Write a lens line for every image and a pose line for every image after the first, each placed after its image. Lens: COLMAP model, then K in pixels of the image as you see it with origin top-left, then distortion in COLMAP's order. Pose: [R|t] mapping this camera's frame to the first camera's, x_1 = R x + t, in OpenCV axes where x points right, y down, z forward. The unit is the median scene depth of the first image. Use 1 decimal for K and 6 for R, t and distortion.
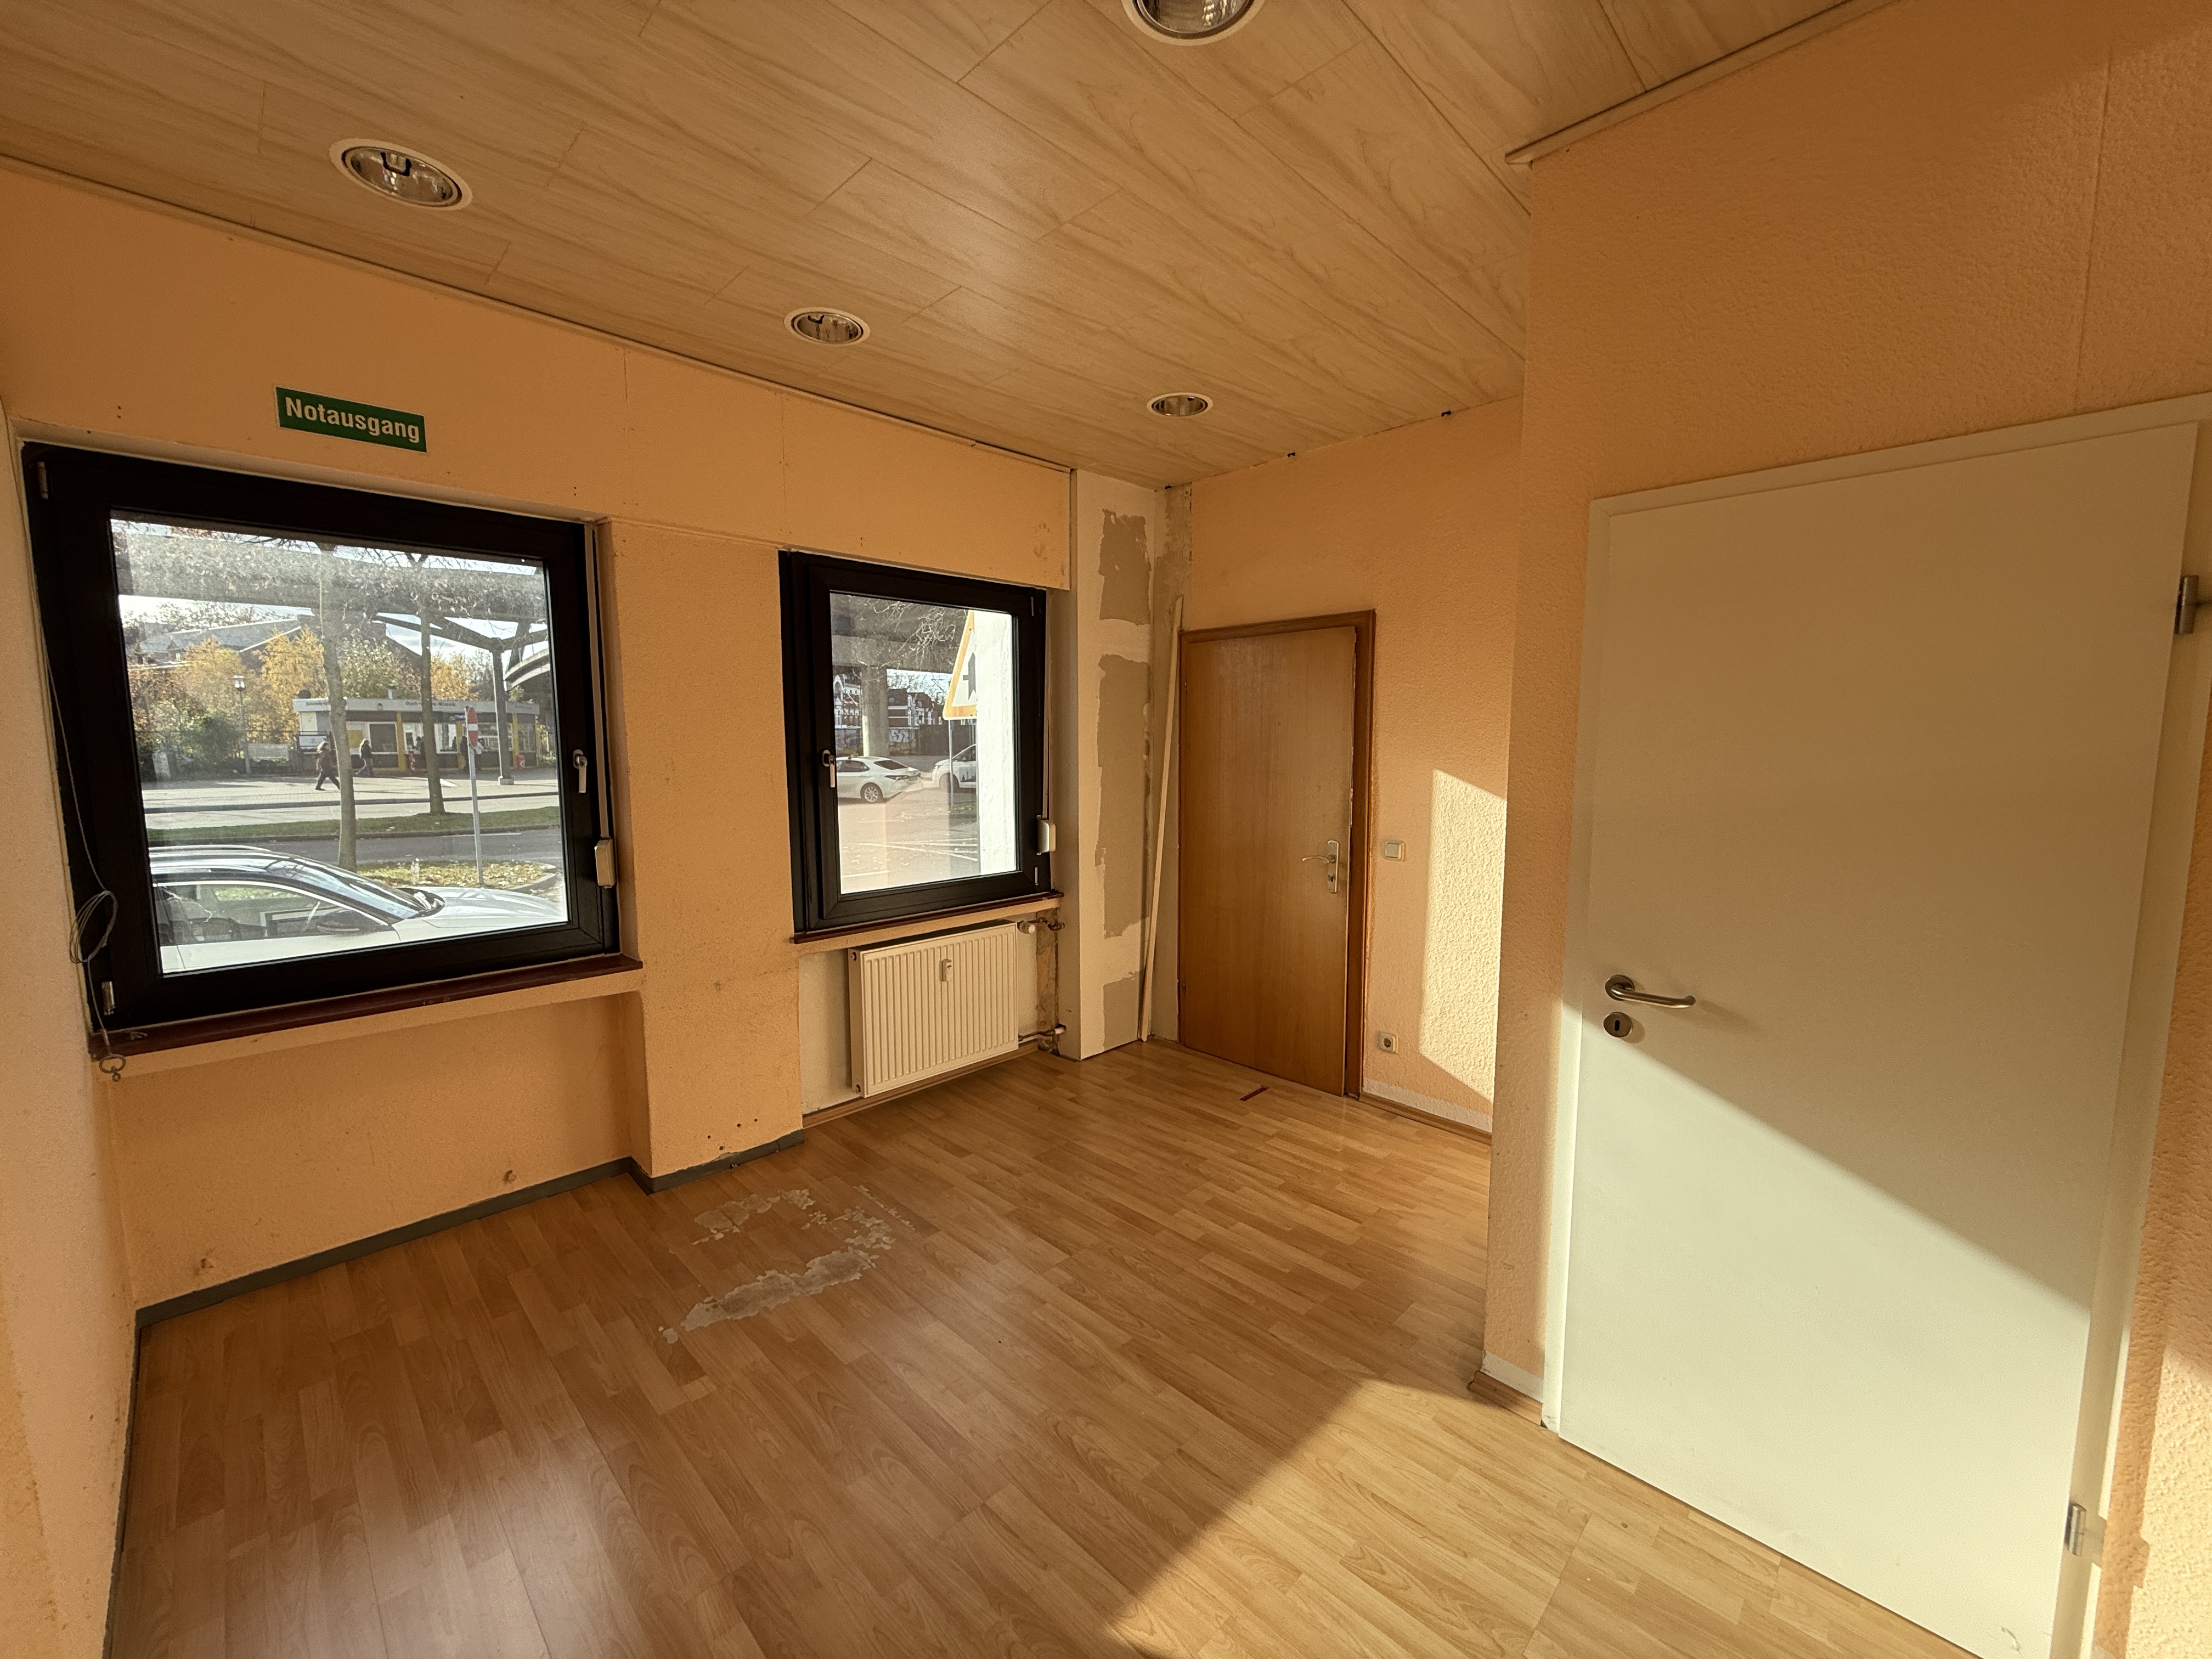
lens RADIAL K [[880.4, 0, 1096.7], [0, 880.4, 829.1], [0, 0, 1]] dist [-0.001826, -0.000001]
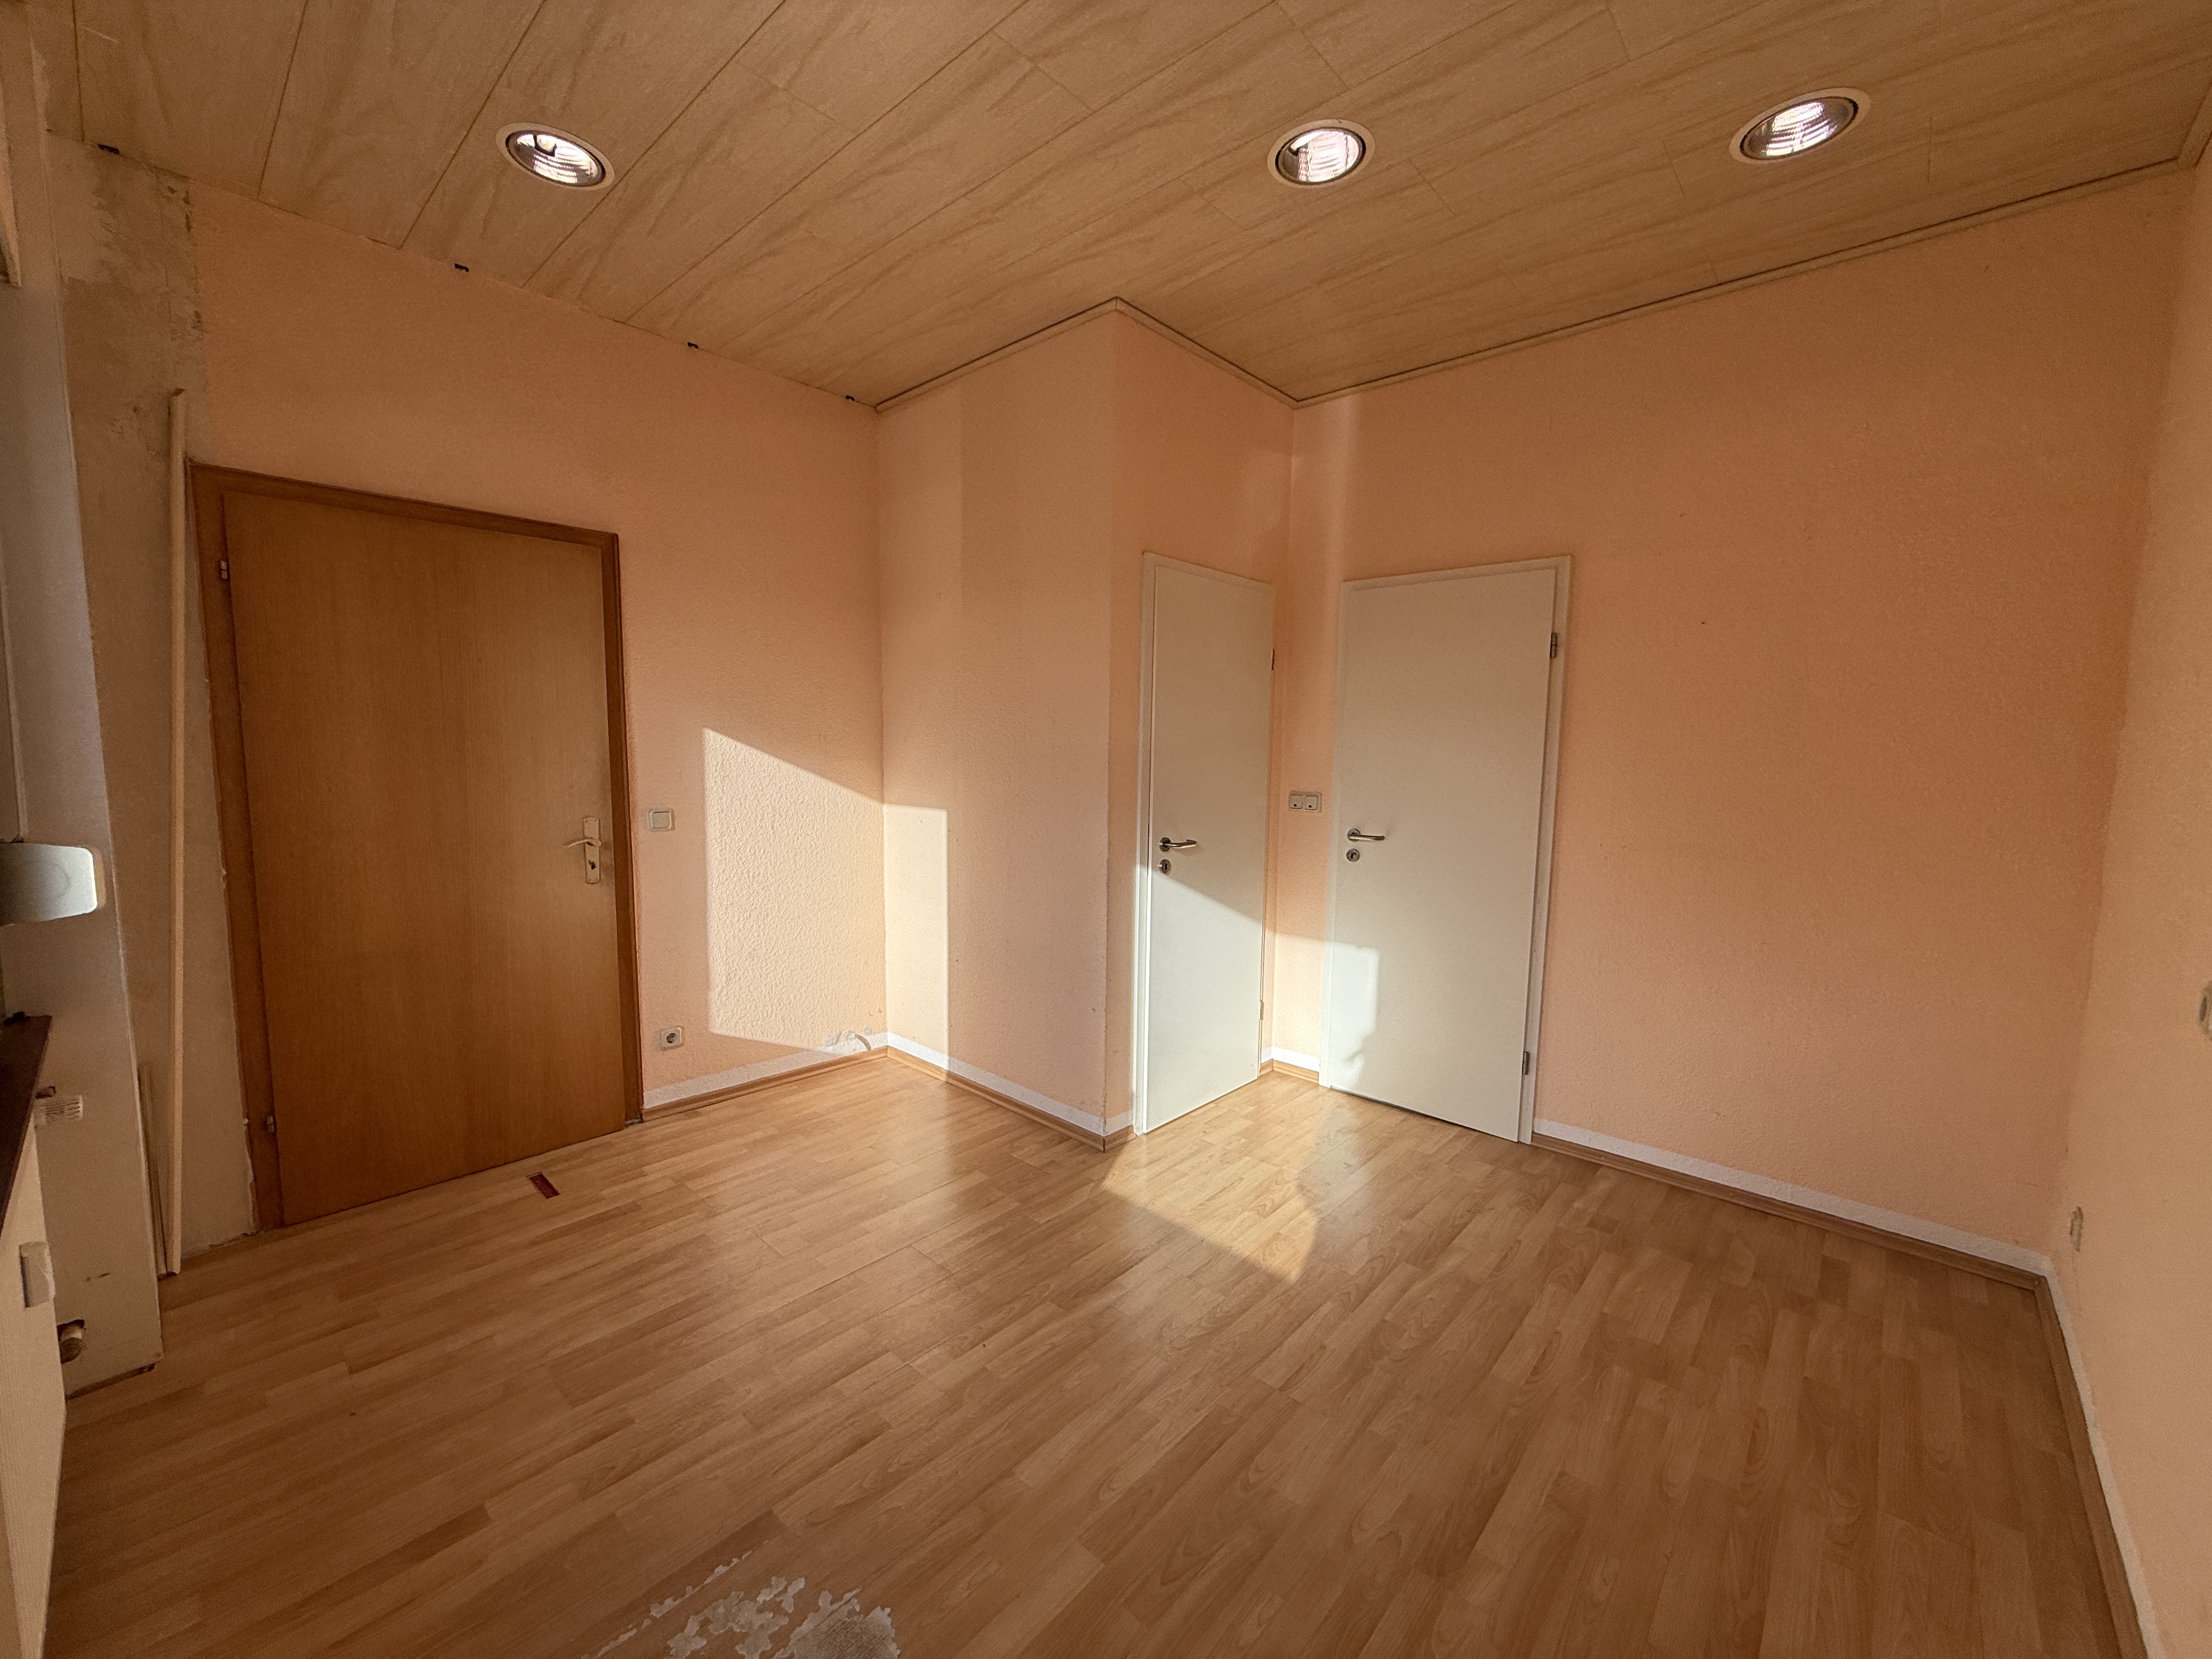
lens RADIAL K [[880.4, 0, 1096.6], [0, 880.4, 832.5], [0, 0, 1]] dist [-0.001826, -0.000001]
pose [[-0.048249, -0.100986, 0.993717, -0.580223], [0.085733, 0.990786, 0.104850, -0.019027], [-0.995149, 0.090253, -0.039147, 0.626780]]
